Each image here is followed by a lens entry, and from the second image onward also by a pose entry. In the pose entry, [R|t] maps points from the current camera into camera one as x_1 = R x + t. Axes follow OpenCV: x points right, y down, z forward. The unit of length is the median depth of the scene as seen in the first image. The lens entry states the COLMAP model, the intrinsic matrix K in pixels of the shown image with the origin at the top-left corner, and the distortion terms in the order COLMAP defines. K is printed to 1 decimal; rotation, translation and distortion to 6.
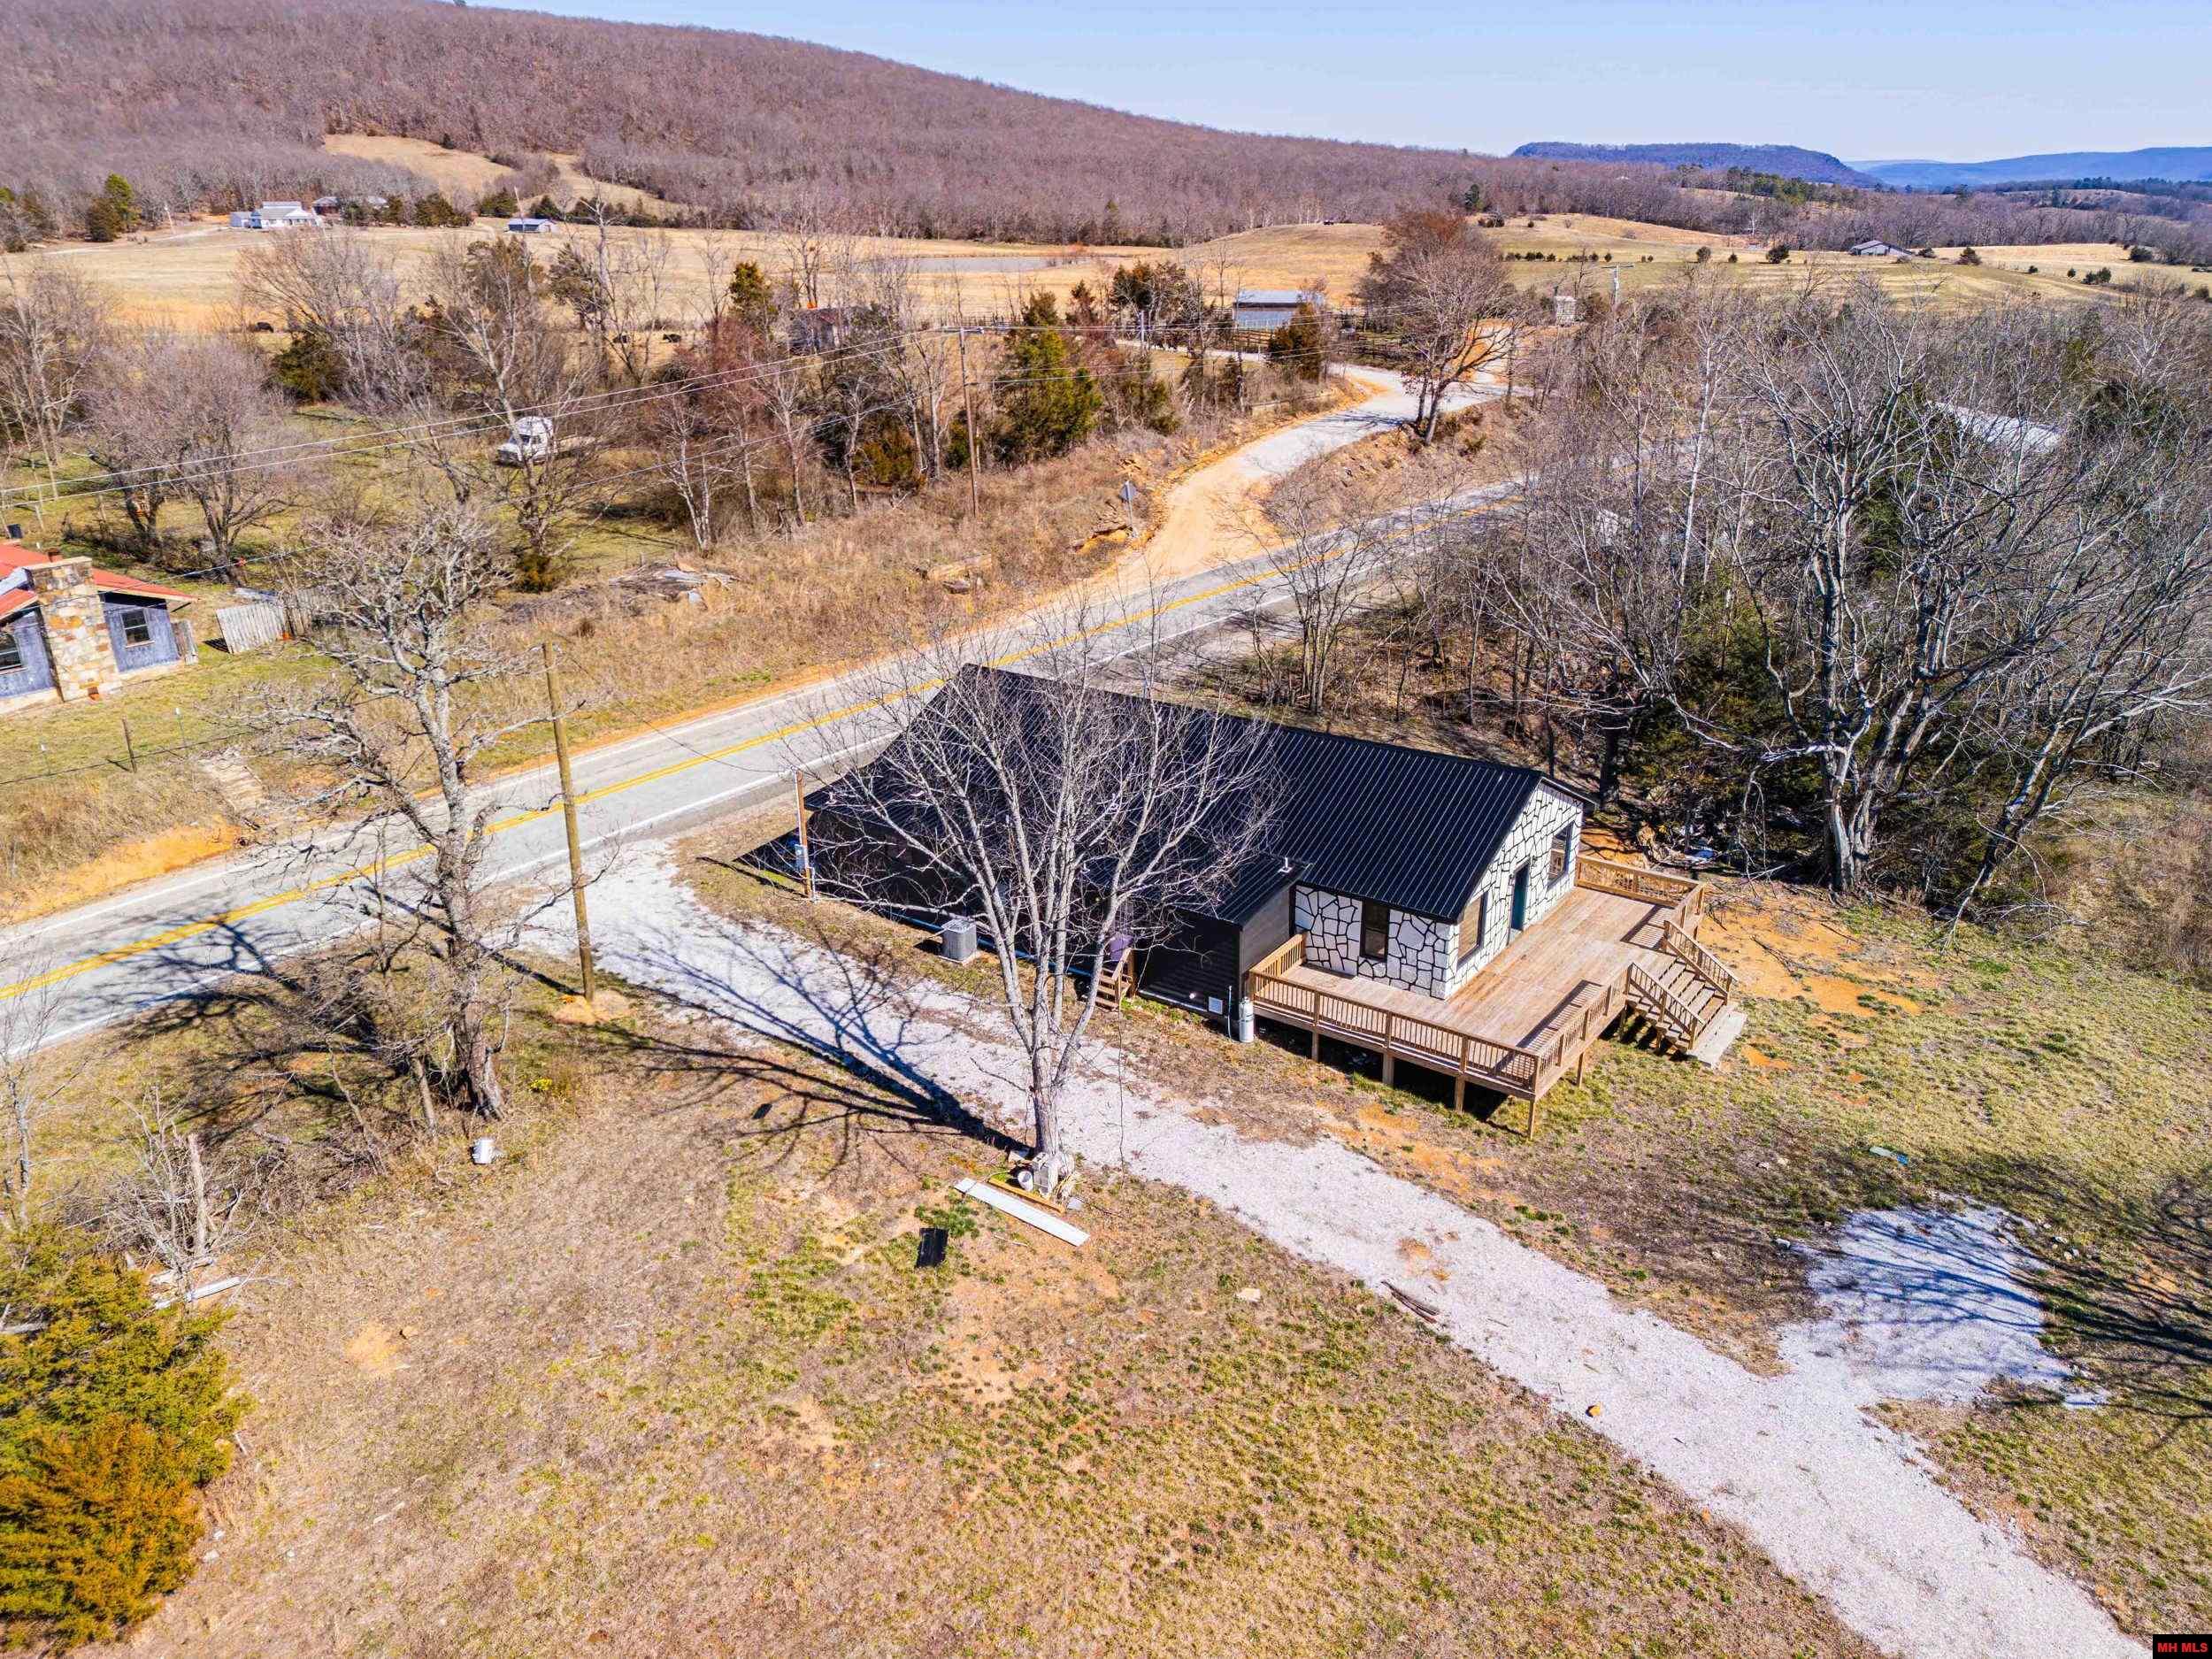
lens RADIAL K [[1669.5, 0, 1089.2], [0, 1669.5, 826.4], [0, 0, 1]] dist [0.127810, -0.130745]
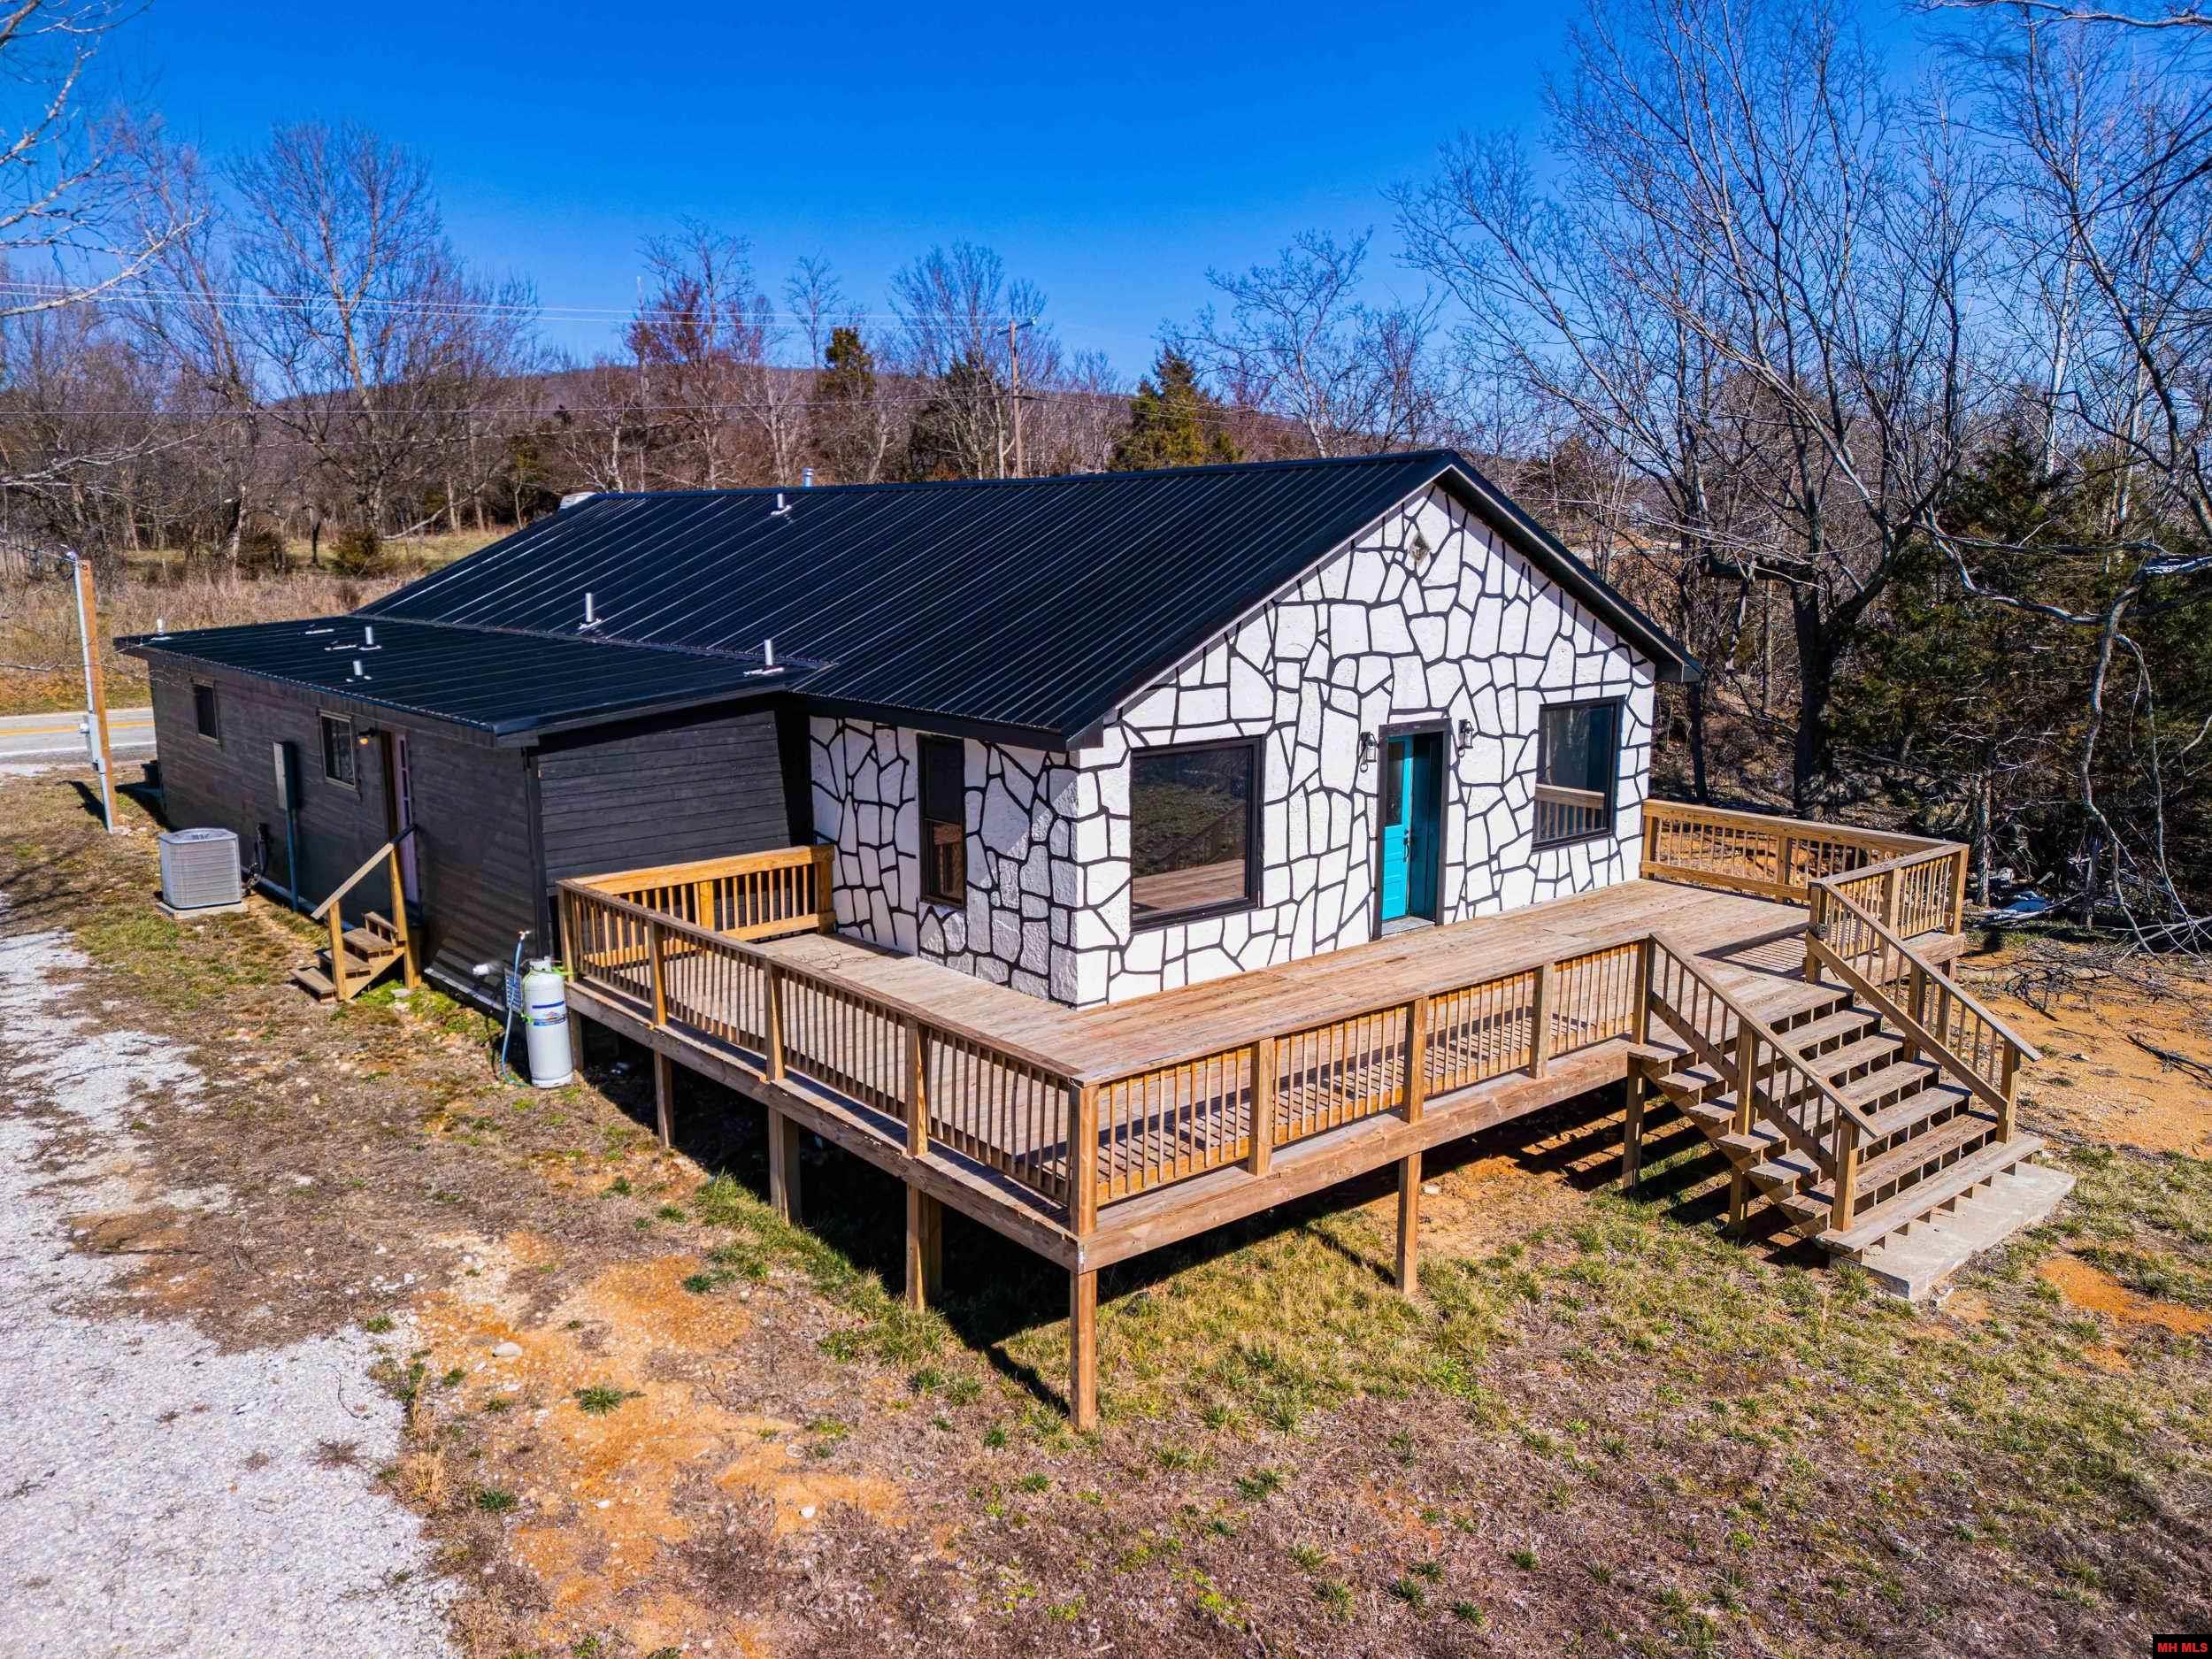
lens RADIAL K [[1669.5, 0, 1089.2], [0, 1669.5, 826.4], [0, 0, 1]] dist [0.127810, -0.130745]
pose [[0.971913, 0.054596, -0.228919, 0.270072], [-0.098632, 0.977664, -0.185592, 0.121490], [0.213673, 0.202958, 0.955590, 0.621210]]
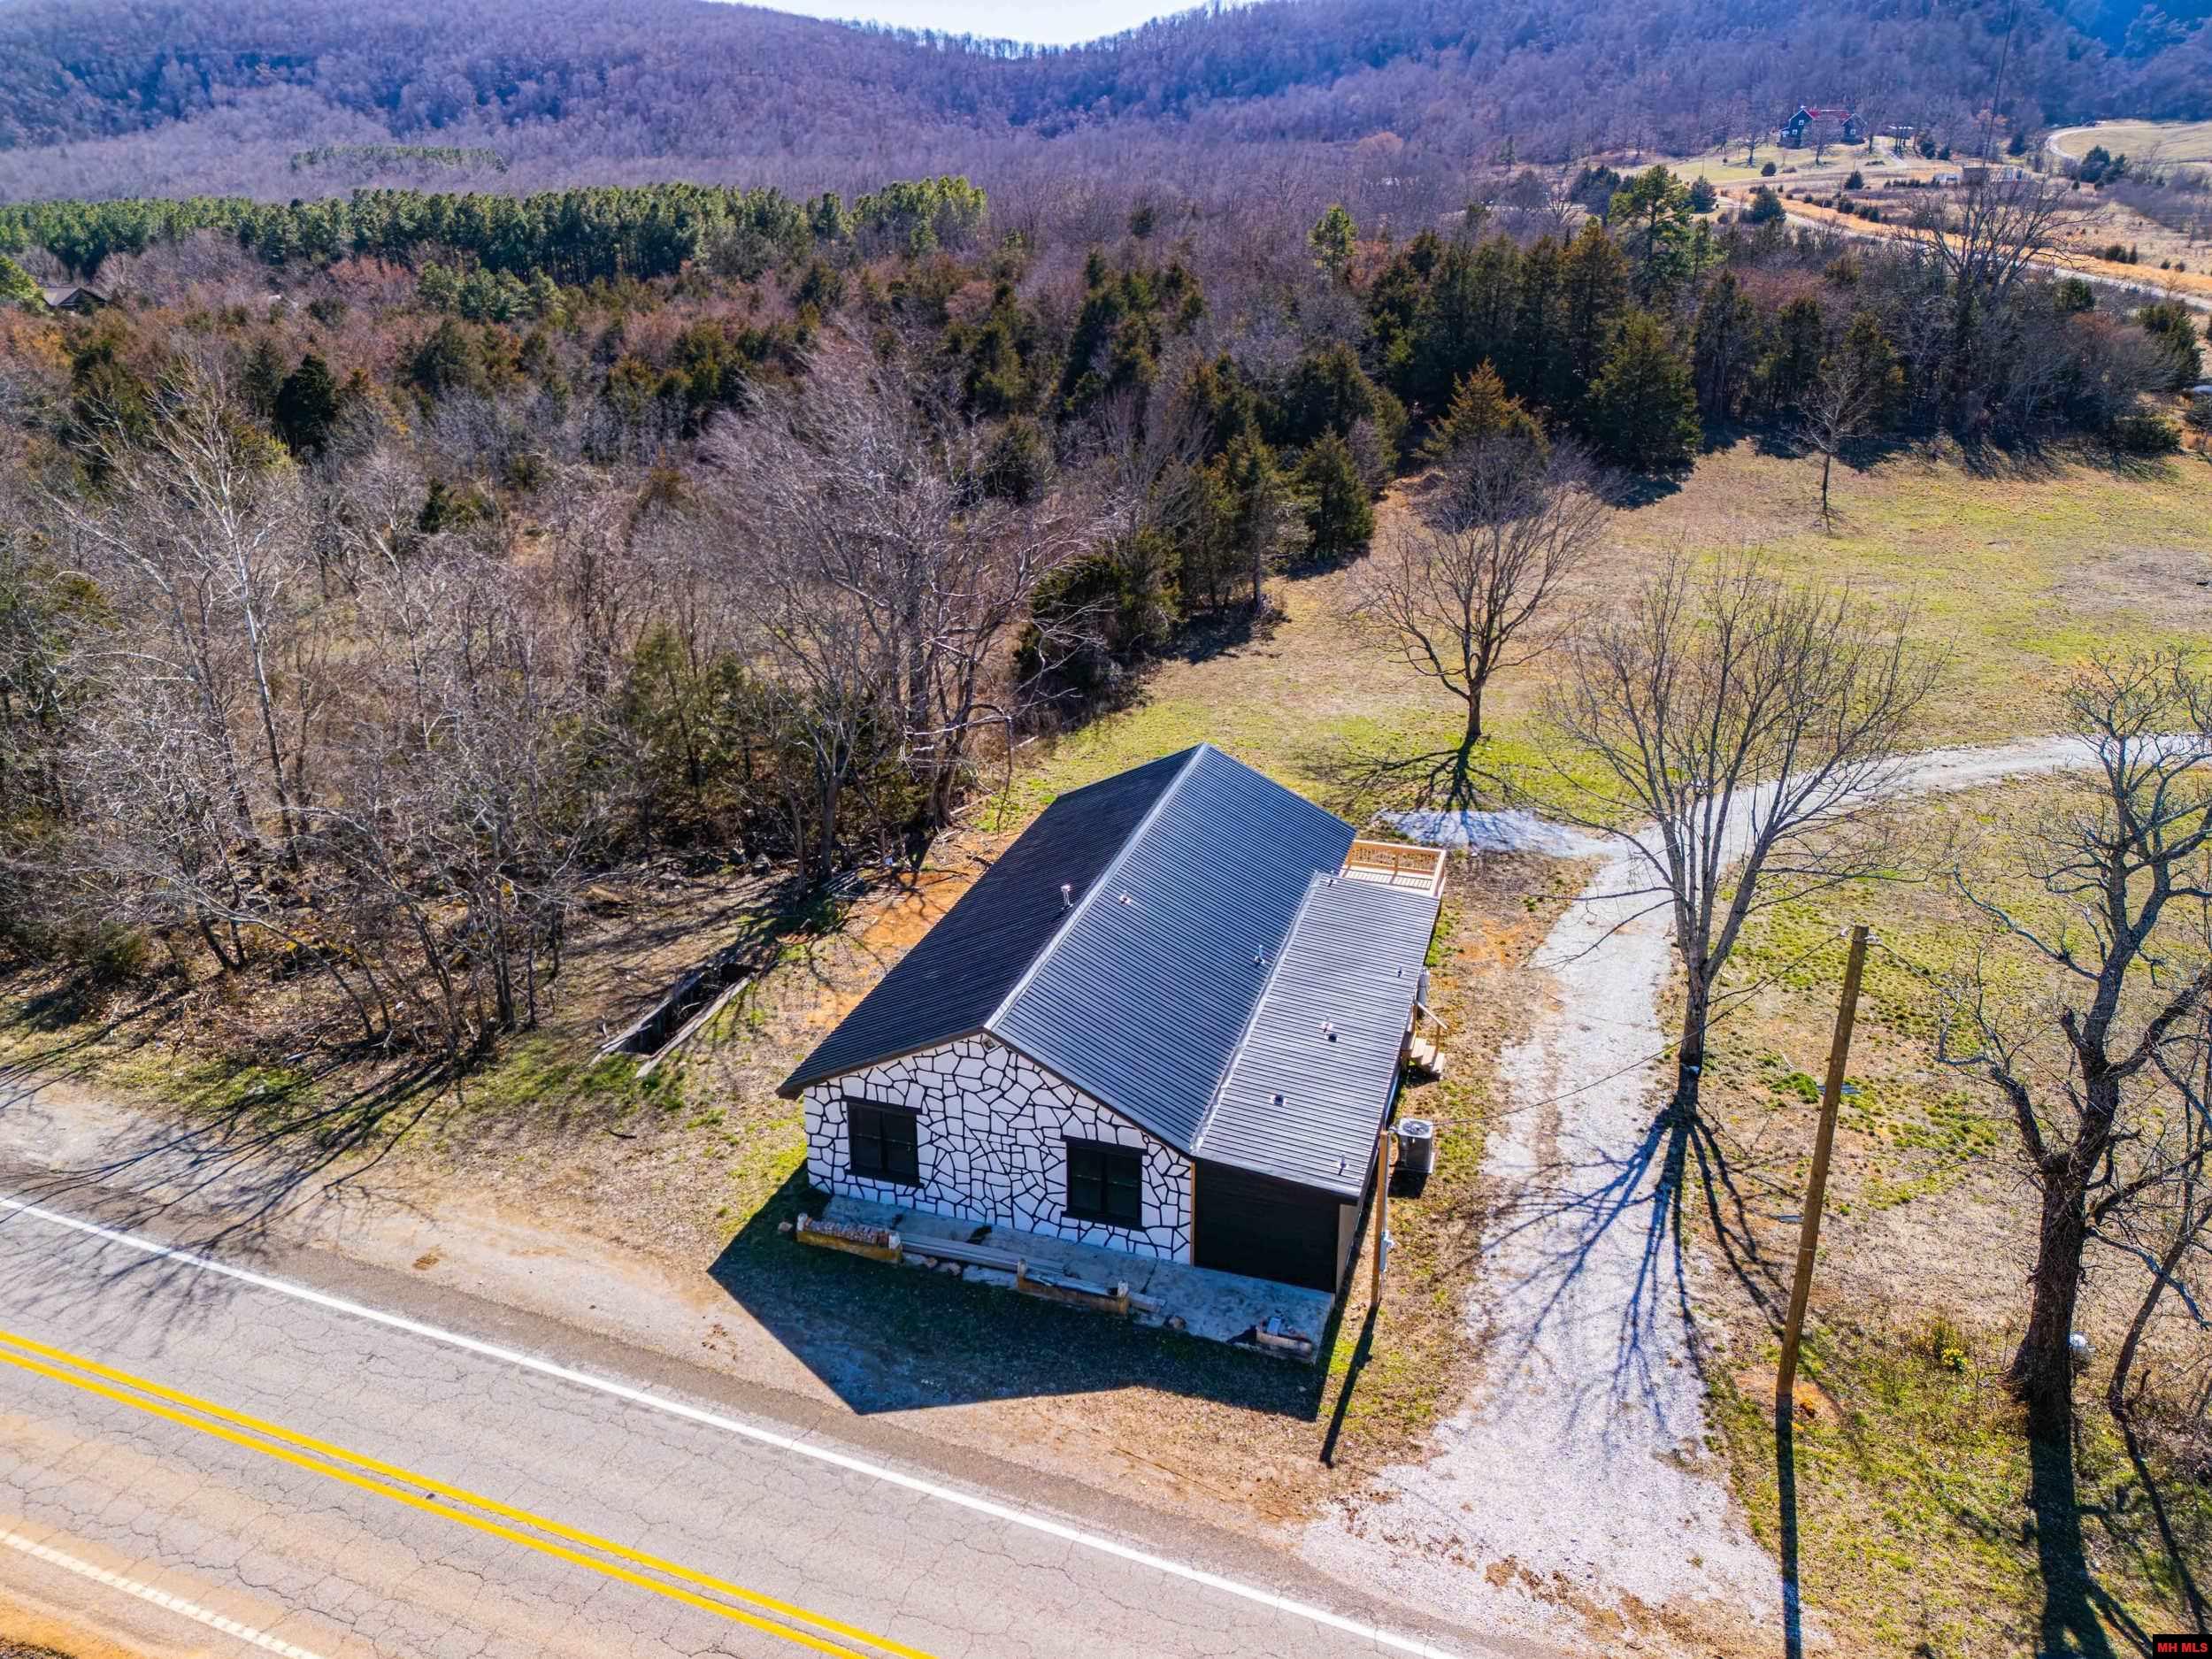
lens RADIAL K [[1669.5, 0, 1089.2], [0, 1669.5, 826.4], [0, 0, 1]] dist [0.127810, -0.130745]
pose [[-0.334743, -0.336055, 0.880349, -0.754929], [0.331476, 0.832541, 0.443845, -0.527131], [-0.882083, 0.440388, -0.167293, 1.257733]]
